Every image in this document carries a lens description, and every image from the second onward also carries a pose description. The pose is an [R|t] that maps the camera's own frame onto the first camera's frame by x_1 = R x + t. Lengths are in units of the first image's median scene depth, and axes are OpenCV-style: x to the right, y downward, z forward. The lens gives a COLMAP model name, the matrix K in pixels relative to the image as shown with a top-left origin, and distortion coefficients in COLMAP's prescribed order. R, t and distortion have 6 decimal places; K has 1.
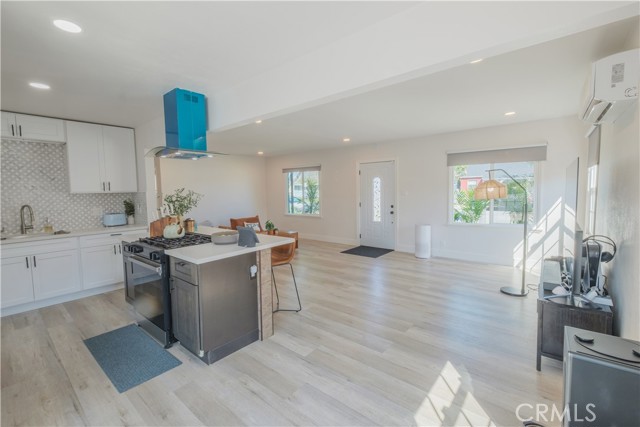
lens RADIAL K [[279.7, 0, 314.0], [0, 279.7, 208.9], [0, 0, 1]] dist [-0.002079, 0.000113]
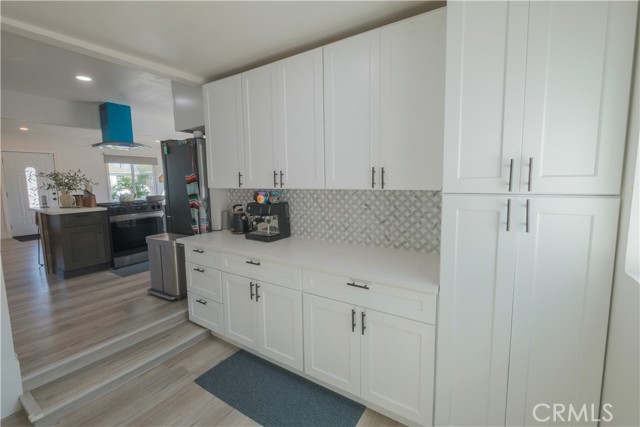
lens RADIAL K [[281.5, 0, 313.0], [0, 281.5, 210.7], [0, 0, 1]] dist [-0.002693, 0.000290]
pose [[-0.113944, -0.089316, 0.989464, -1.619356], [0.087279, 0.991200, 0.099524, 0.063142], [-0.989646, 0.097700, -0.105145, 0.136643]]
